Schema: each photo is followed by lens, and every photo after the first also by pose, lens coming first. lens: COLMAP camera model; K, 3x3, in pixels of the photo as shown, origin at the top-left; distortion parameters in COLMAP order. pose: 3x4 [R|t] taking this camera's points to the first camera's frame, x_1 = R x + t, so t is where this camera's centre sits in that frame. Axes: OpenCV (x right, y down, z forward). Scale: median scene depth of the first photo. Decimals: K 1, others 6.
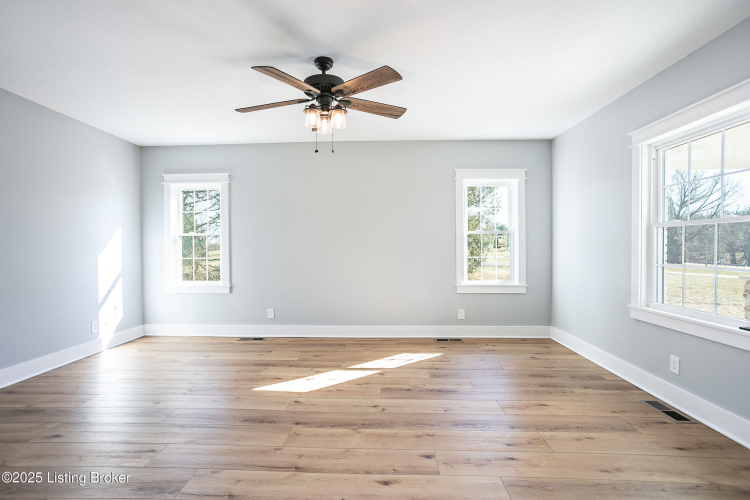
lens RADIAL K [[366.1, 0, 375.0], [0, 366.1, 250.0], [0, 0, 1]] dist [-0.017135, 0.000738]
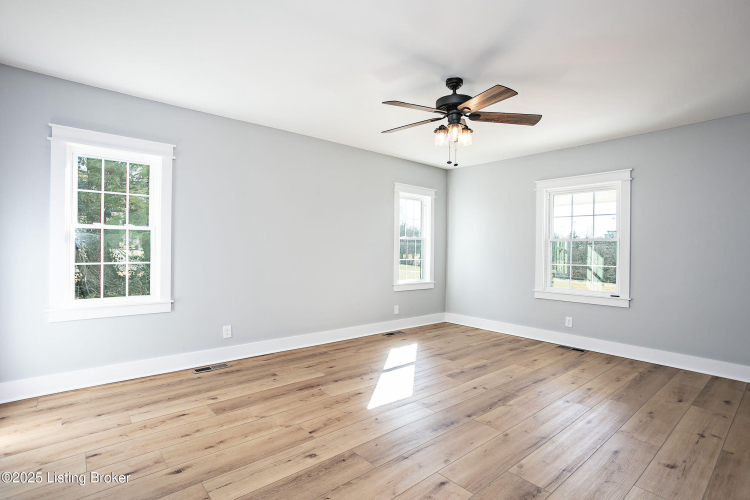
lens RADIAL K [[366.1, 0, 375.0], [0, 366.1, 250.0], [0, 0, 1]] dist [-0.017135, 0.000738]
pose [[0.735788, 0.012824, 0.677091, -0.742818], [-0.010312, 0.999917, -0.007732, -0.001599], [-0.677134, -0.001293, 0.735859, 0.255769]]
